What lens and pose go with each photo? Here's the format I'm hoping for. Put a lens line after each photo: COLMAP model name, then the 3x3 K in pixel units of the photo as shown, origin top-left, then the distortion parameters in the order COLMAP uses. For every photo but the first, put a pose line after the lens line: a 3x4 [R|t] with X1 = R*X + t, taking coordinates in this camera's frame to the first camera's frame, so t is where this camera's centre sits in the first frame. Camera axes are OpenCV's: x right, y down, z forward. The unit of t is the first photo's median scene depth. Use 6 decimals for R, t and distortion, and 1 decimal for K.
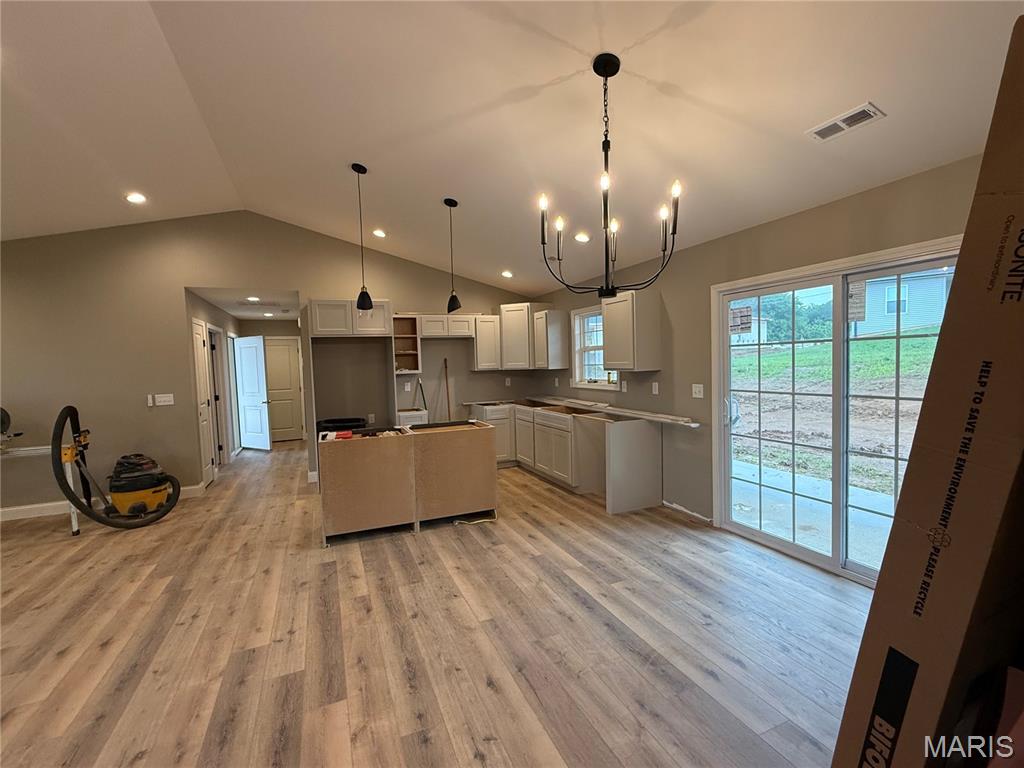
lens RADIAL K [[444.9, 0, 512.0], [0, 444.9, 384.0], [0, 0, 1]] dist [-0.001142, 0.000500]
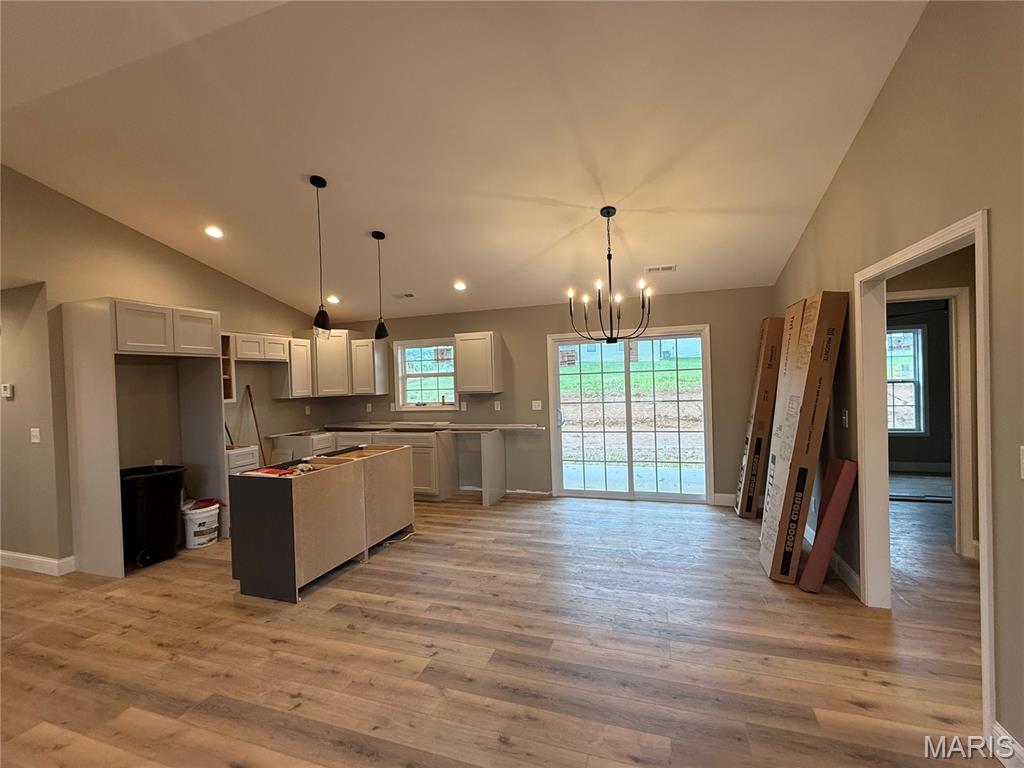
lens RADIAL K [[444.9, 0, 512.0], [0, 444.9, 384.0], [0, 0, 1]] dist [-0.001142, 0.000500]
pose [[0.670117, -0.000067, 0.742255, -0.754472], [0.050887, 0.997651, -0.045851, 0.009266], [-0.740509, 0.068497, 0.668547, 0.091641]]
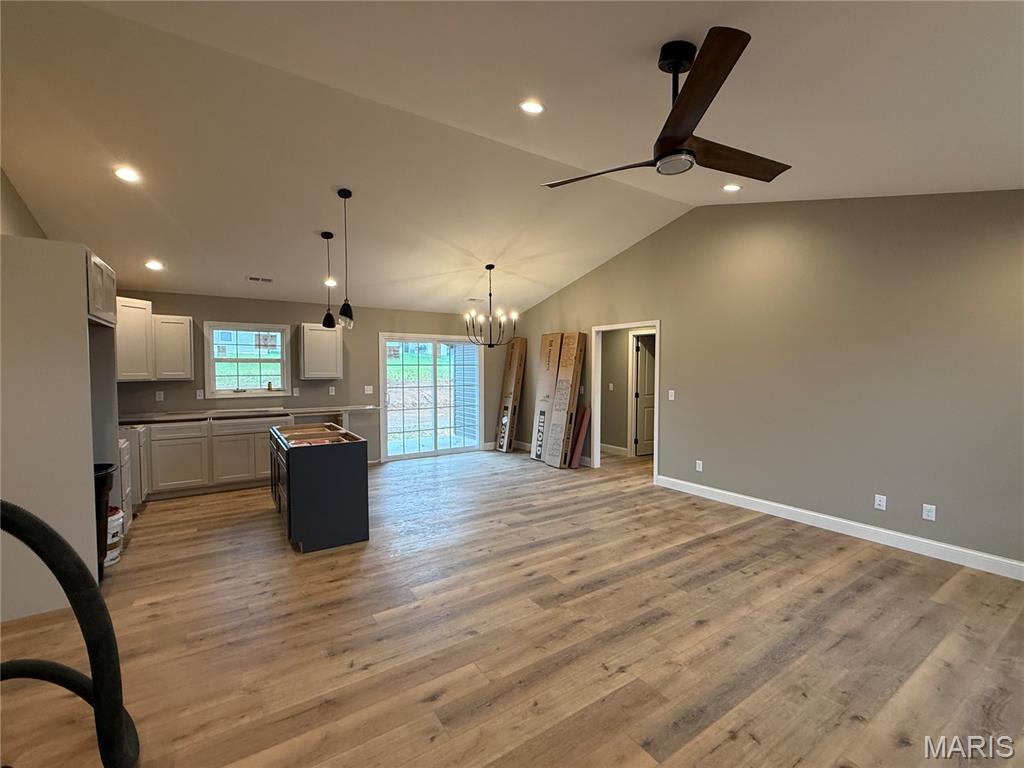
lens RADIAL K [[444.9, 0, 512.0], [0, 444.9, 384.0], [0, 0, 1]] dist [-0.001142, 0.000500]
pose [[-0.179439, -0.005057, 0.983756, -1.488621], [0.057432, 0.998227, 0.015607, -0.002154], [-0.982091, 0.059300, -0.178830, 0.803097]]
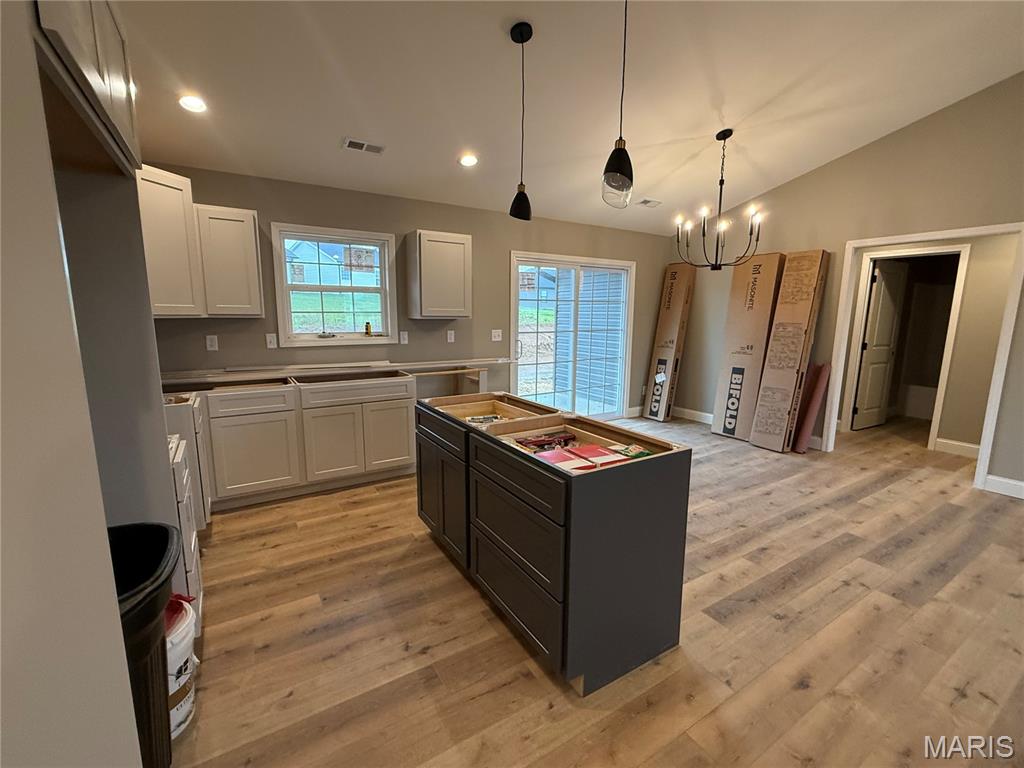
lens RADIAL K [[444.9, 0, 512.0], [0, 444.9, 384.0], [0, 0, 1]] dist [-0.001142, 0.000500]
pose [[-0.149979, -0.127244, 0.980467, -0.844676], [0.049647, 0.989463, 0.136006, -0.017002], [-0.987442, 0.069075, -0.142081, 1.208573]]
